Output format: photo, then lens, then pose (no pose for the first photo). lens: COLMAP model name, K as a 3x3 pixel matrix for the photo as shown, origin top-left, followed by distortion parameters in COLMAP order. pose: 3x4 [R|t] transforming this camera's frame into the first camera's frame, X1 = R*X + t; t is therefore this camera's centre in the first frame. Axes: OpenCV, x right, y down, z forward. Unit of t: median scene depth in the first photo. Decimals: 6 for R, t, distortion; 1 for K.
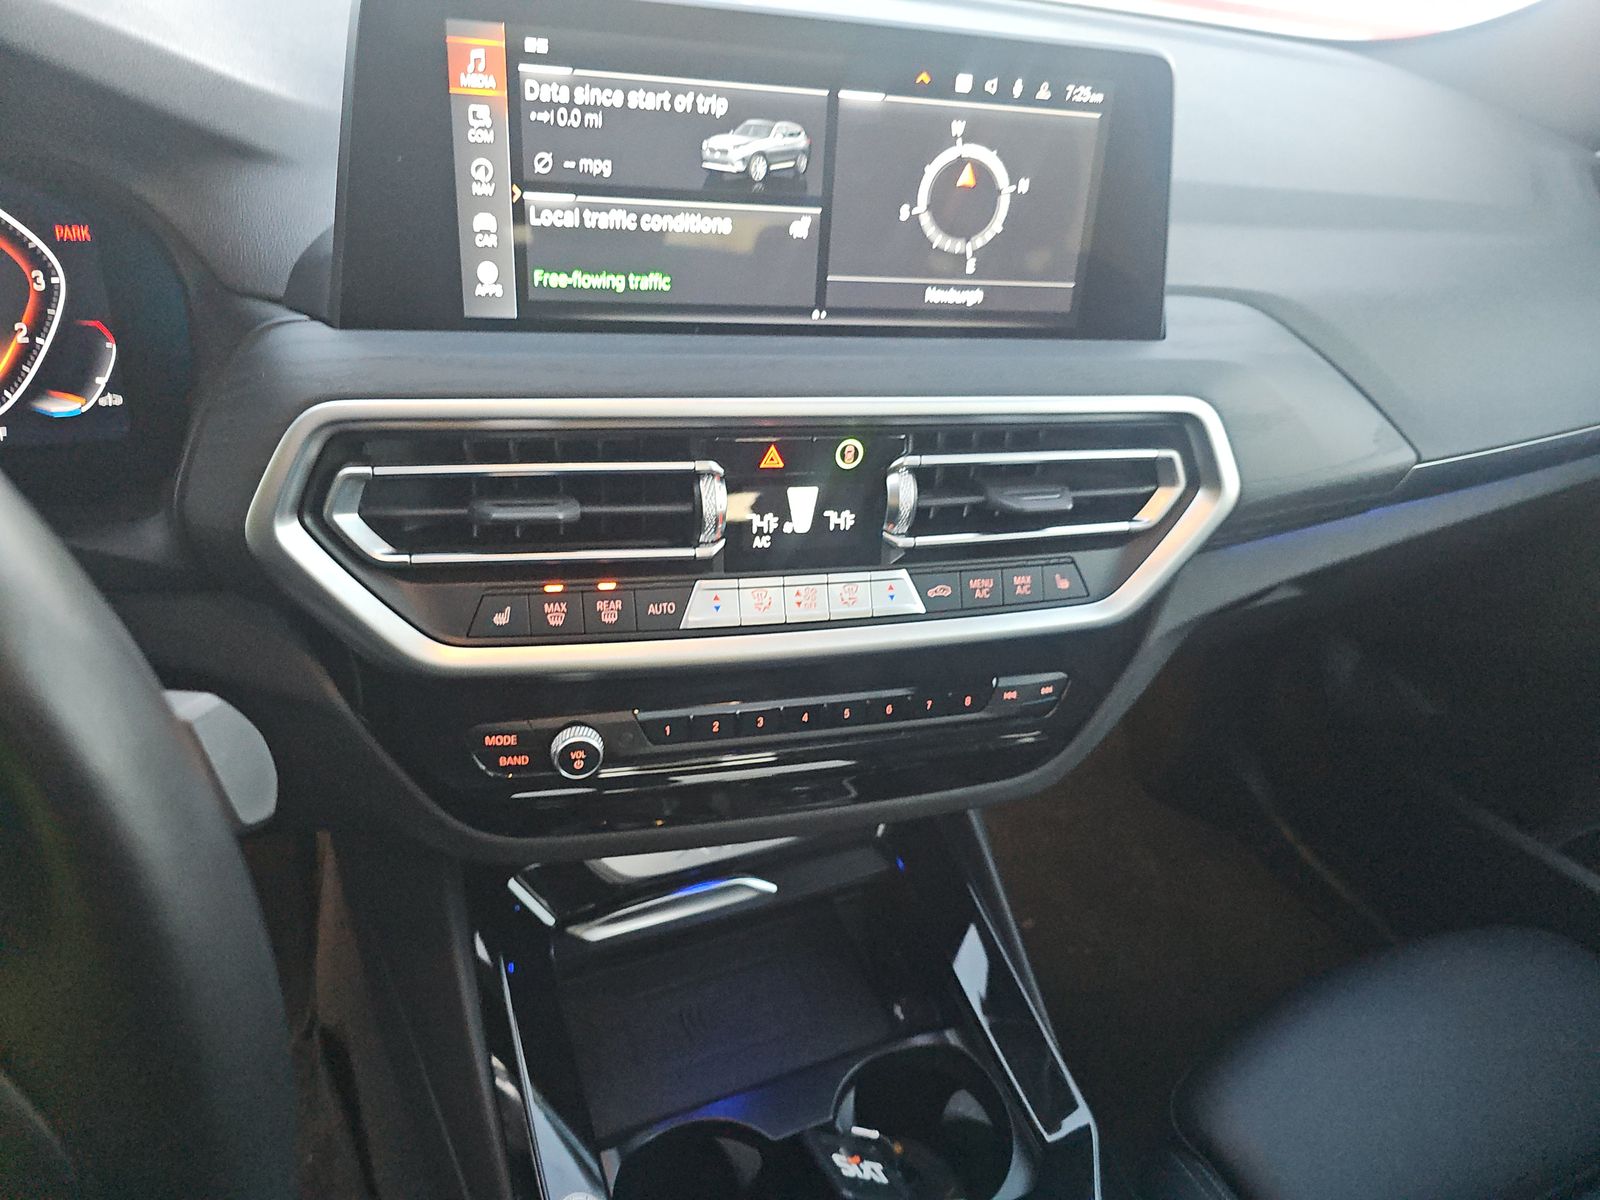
lens RADIAL K [[1060.8, 0, 801.6], [0, 1060.8, 627.8], [0, 0, 1]] dist [0.041909, -0.075222]
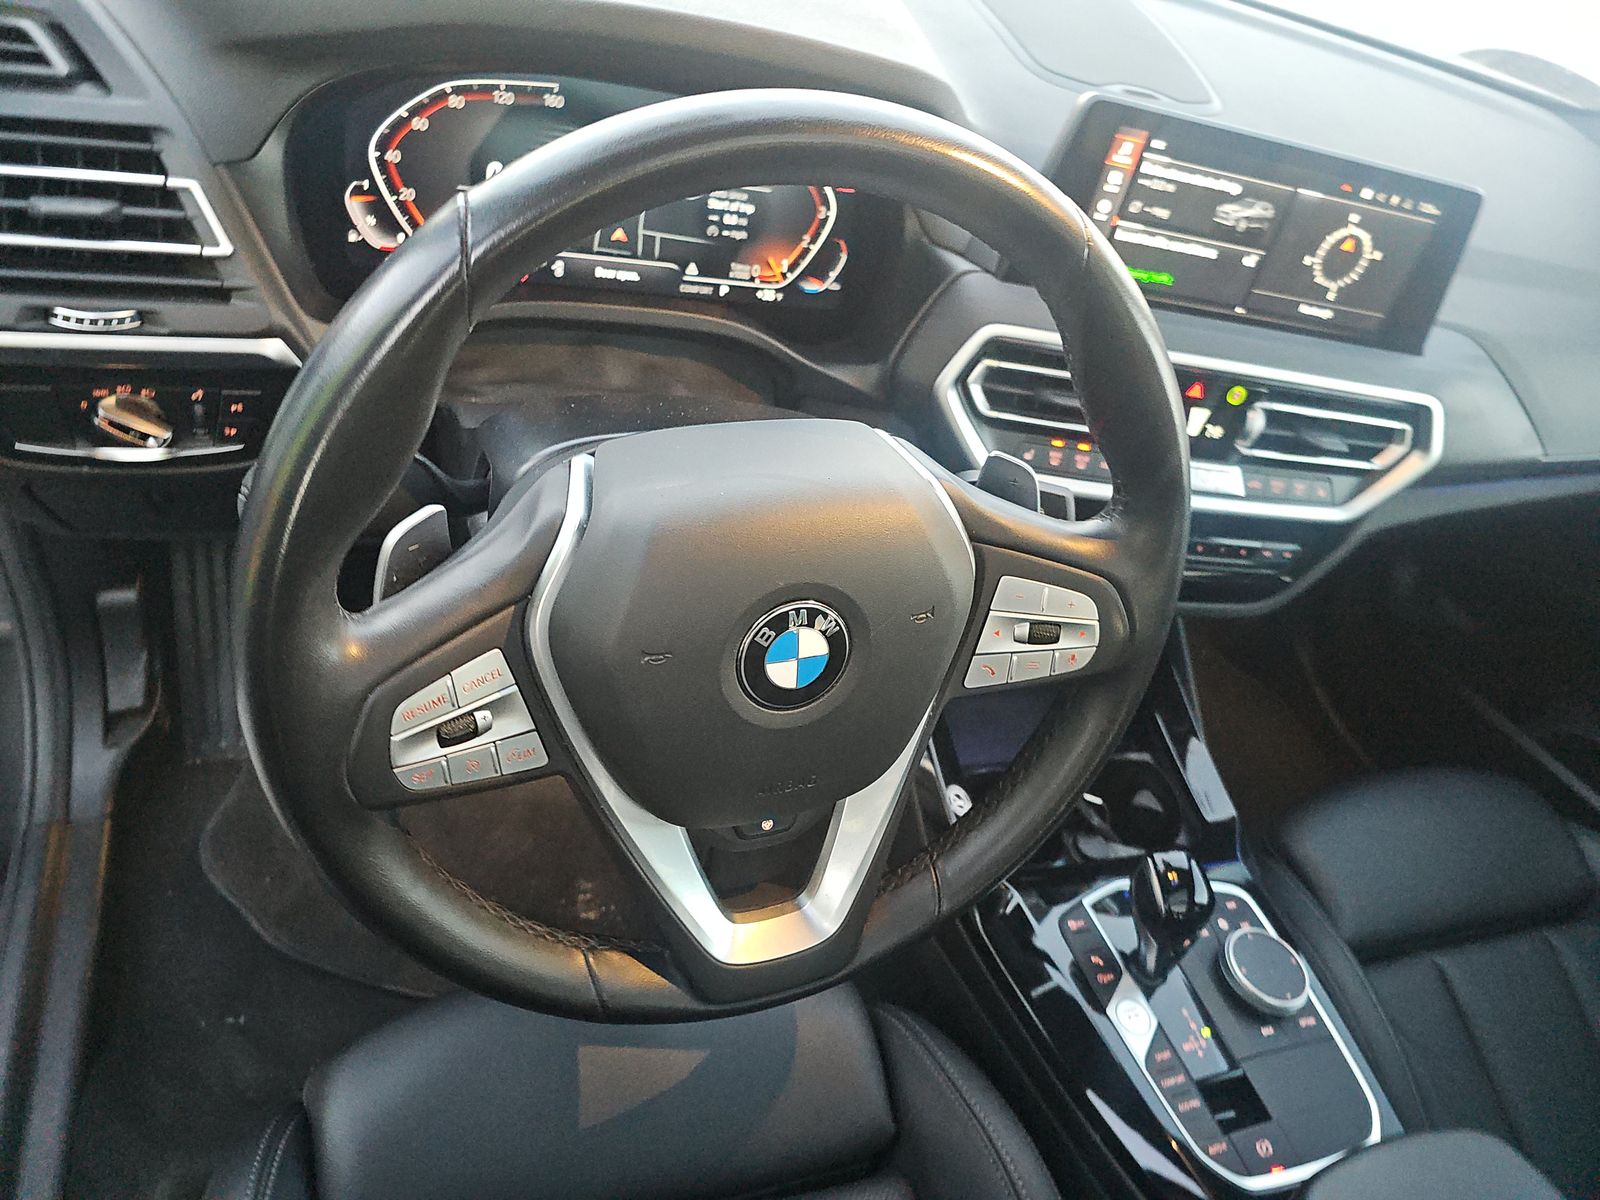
lens RADIAL K [[1052.5, 0, 794.8], [0, 1052.5, 608.6], [0, 0, 1]] dist [0.001199, 0.001724]
pose [[0.982797, 0.183481, 0.021104, -0.647433], [-0.184617, 0.972738, 0.140349, 0.063580], [0.005223, -0.141830, 0.989877, -0.746475]]
